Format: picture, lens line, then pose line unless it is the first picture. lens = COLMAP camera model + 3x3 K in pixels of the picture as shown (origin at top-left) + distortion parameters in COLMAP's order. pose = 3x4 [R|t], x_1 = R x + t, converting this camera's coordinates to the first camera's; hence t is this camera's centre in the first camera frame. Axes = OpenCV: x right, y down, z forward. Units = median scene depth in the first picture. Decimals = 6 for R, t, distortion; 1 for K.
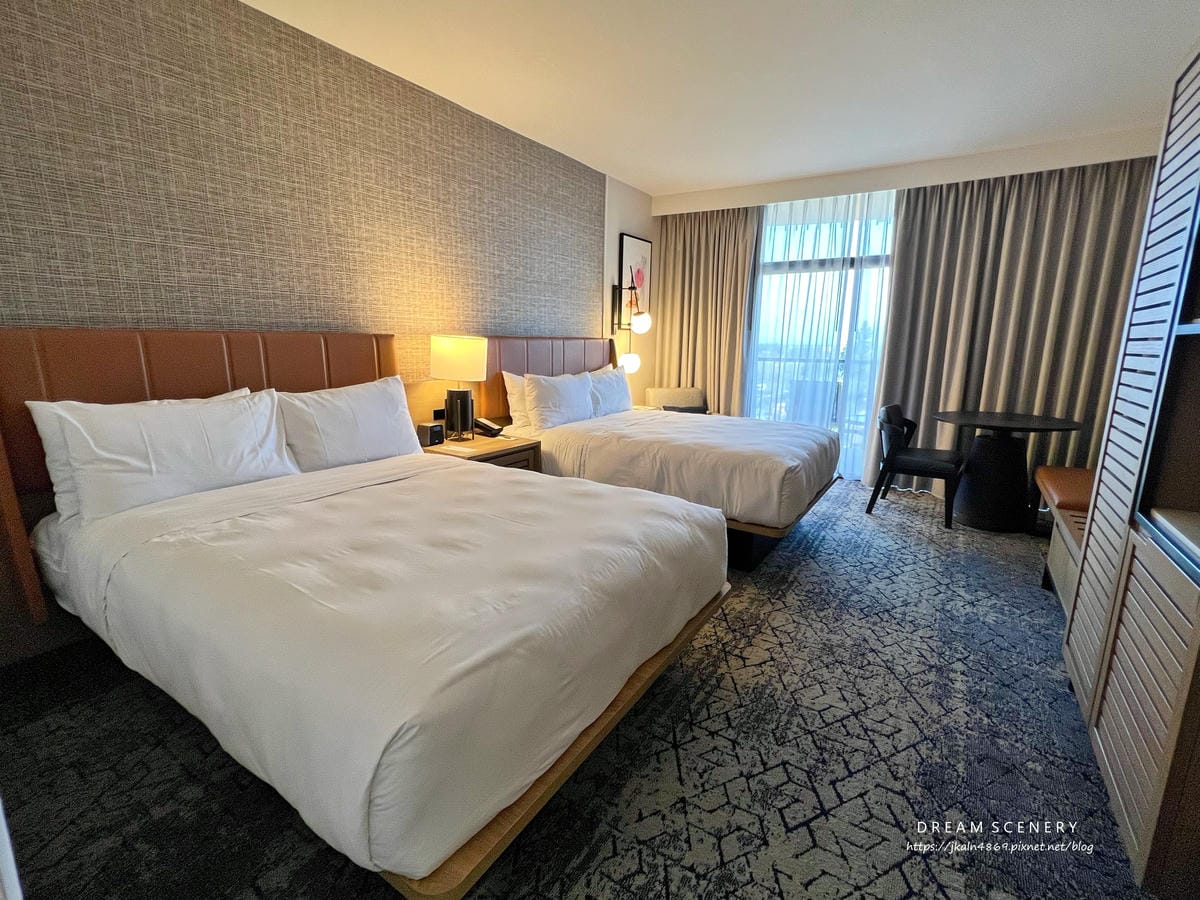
lens RADIAL K [[539.6, 0, 600.0], [0, 539.6, 450.0], [0, 0, 1]] dist [0.000344, -0.000357]
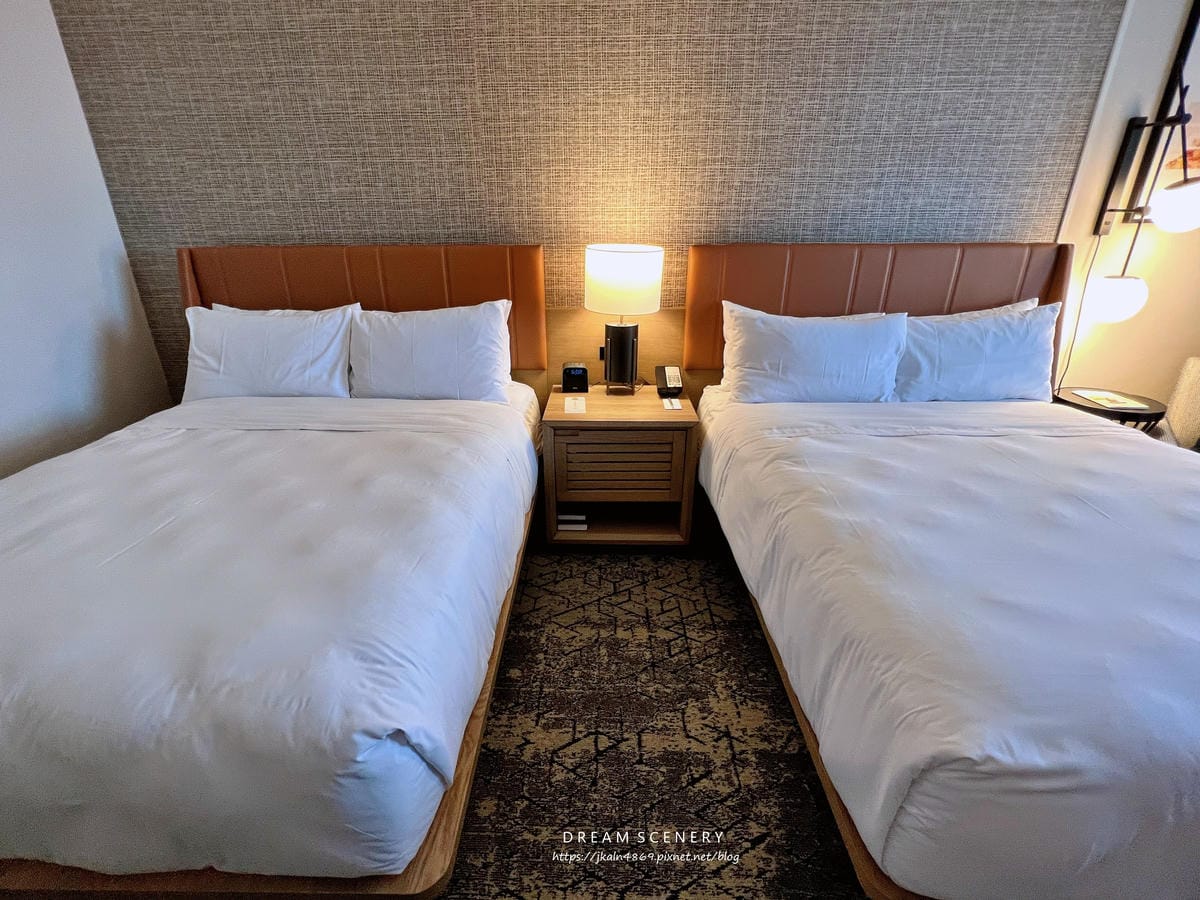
lens RADIAL K [[568.7, 0, 600.0], [0, 568.7, 450.0], [0, 0, 1]] dist [-0.001111, 0.000133]
pose [[0.533122, 0.270369, -0.801674, 0.409718], [-0.158896, 0.962698, 0.219008, -0.128052], [0.830983, 0.010625, 0.556196, 0.643095]]
